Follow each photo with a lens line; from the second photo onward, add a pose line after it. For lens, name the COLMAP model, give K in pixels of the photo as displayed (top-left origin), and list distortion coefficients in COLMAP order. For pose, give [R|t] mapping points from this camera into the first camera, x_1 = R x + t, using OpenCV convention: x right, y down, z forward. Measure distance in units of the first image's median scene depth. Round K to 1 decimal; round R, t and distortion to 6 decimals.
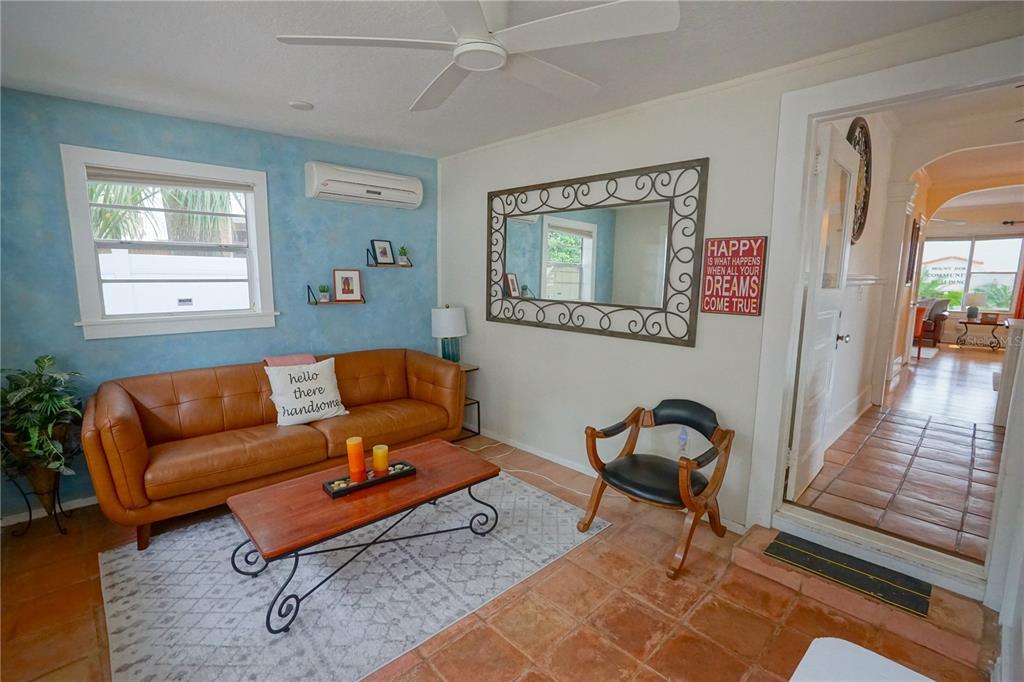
lens RADIAL K [[468.9, 0, 509.9], [0, 468.9, 343.2], [0, 0, 1]] dist [-0.024139, 0.011592]
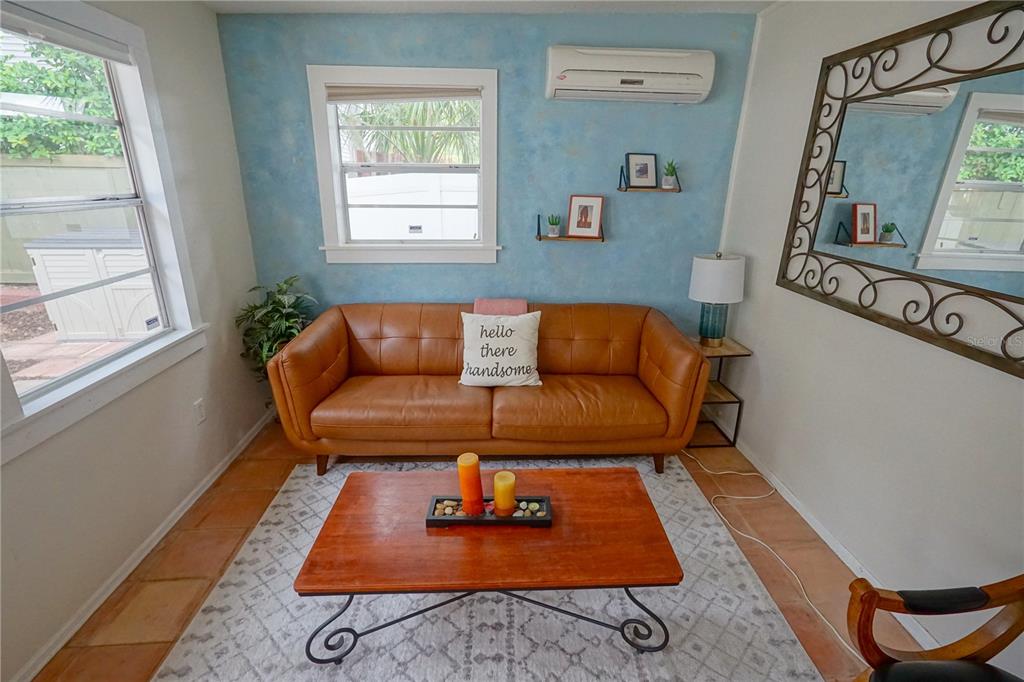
lens RADIAL K [[482.3, 0, 514.0], [0, 482.3, 353.0], [0, 0, 1]] dist [-0.024241, 0.011495]
pose [[0.768084, 0.218385, -0.601960, 0.096268], [-0.100679, 0.969542, 0.223277, -0.075744], [0.632385, -0.110890, 0.766676, 0.311473]]
